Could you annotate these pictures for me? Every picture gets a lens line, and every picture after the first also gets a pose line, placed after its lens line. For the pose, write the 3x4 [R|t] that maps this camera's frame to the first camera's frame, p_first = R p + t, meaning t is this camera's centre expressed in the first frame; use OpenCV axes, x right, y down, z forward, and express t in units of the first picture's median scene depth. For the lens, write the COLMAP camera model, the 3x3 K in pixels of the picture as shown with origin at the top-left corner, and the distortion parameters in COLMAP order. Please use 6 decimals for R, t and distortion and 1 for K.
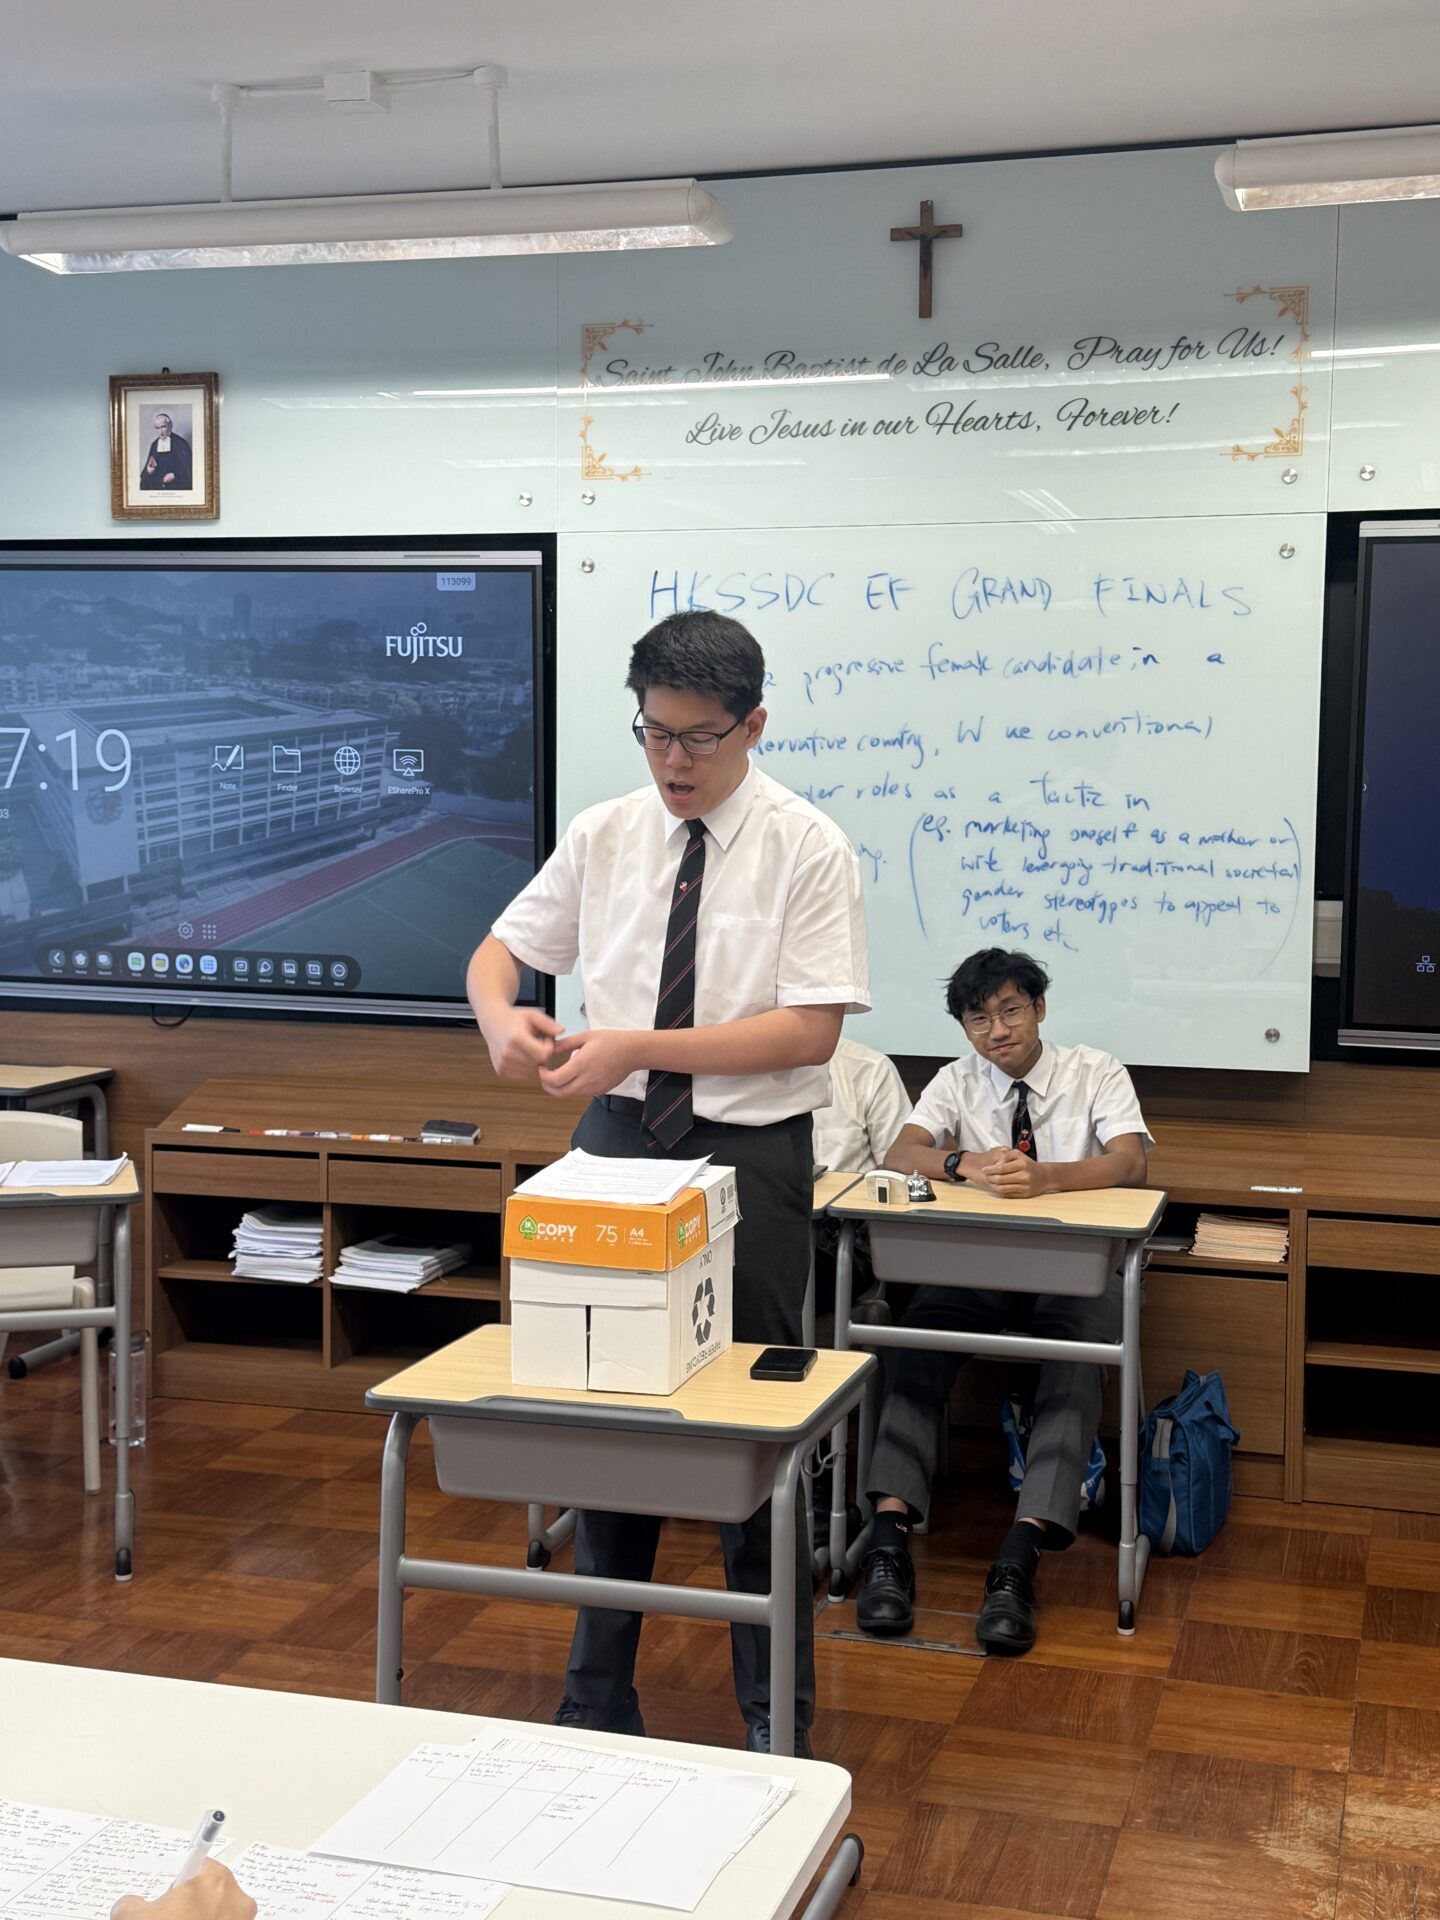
lens RADIAL K [[2421.0, 0, 720.0], [0, 2421.0, 960.0], [0, 0, 1]] dist [0.159125, -0.072218]
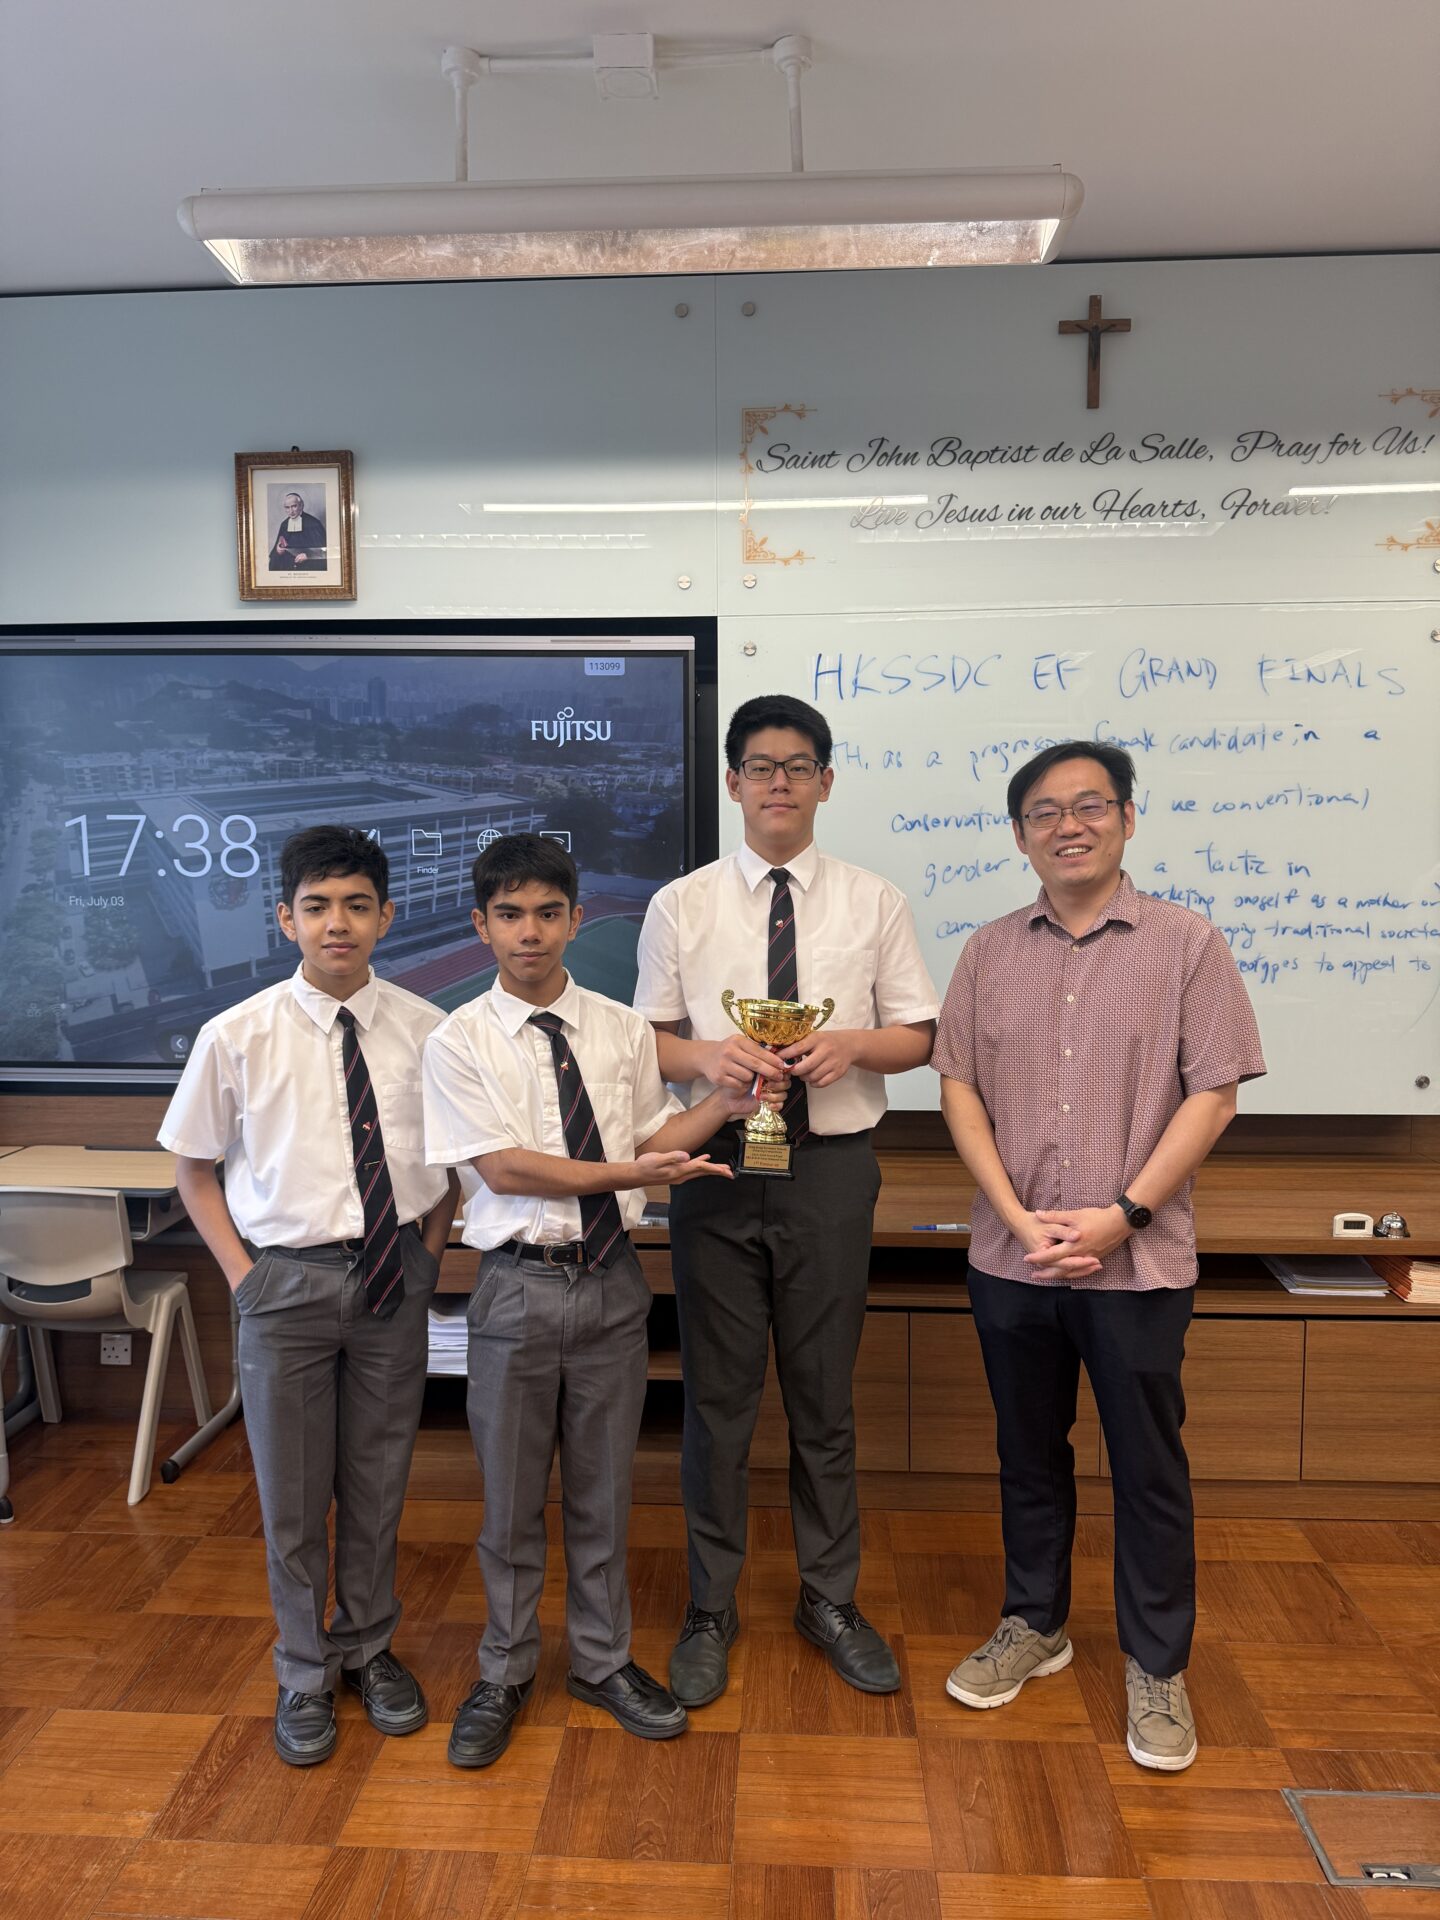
lens RADIAL K [[1332.1, 0, 720.0], [0, 1332.1, 960.0], [0, 0, 1]] dist [0.027318, -0.030261]
pose [[0.972596, -0.034931, 0.229864, -0.192942], [0.032505, 0.999369, 0.014330, -0.038274], [-0.230219, -0.006466, 0.973117, 0.445178]]
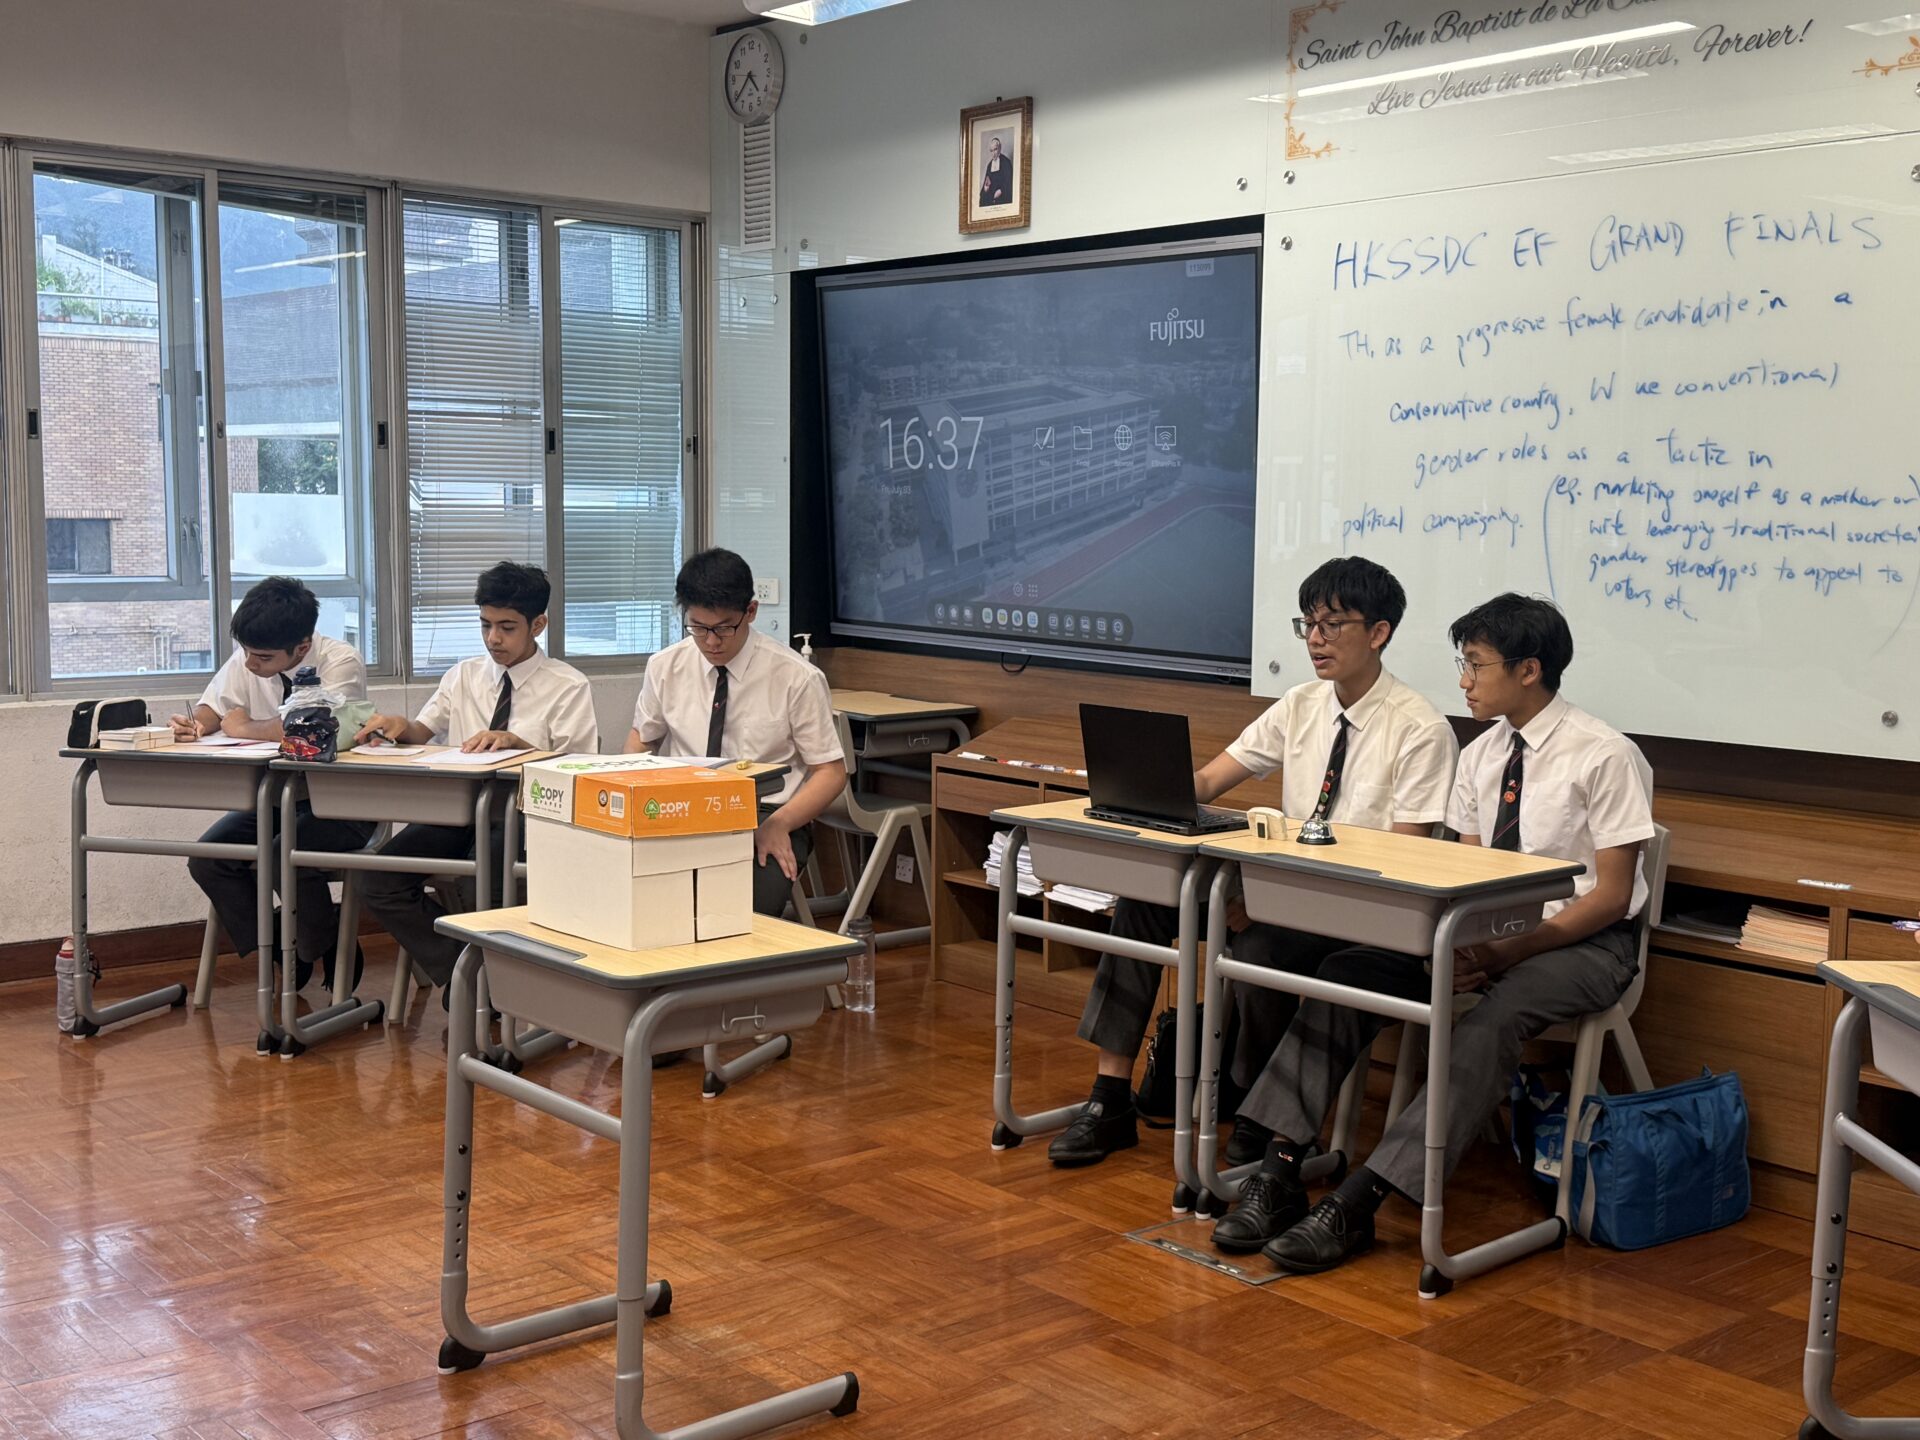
lens RADIAL K [[2241.1, 0, 960.0], [0, 2241.1, 720.0], [0, 0, 1]] dist [0.229888, -0.525511]
pose [[0.832906, 0.053491, -0.550824, 0.366611], [-0.040353, 0.998539, 0.035952, 0.013303], [0.551942, -0.007717, 0.833847, 0.101041]]
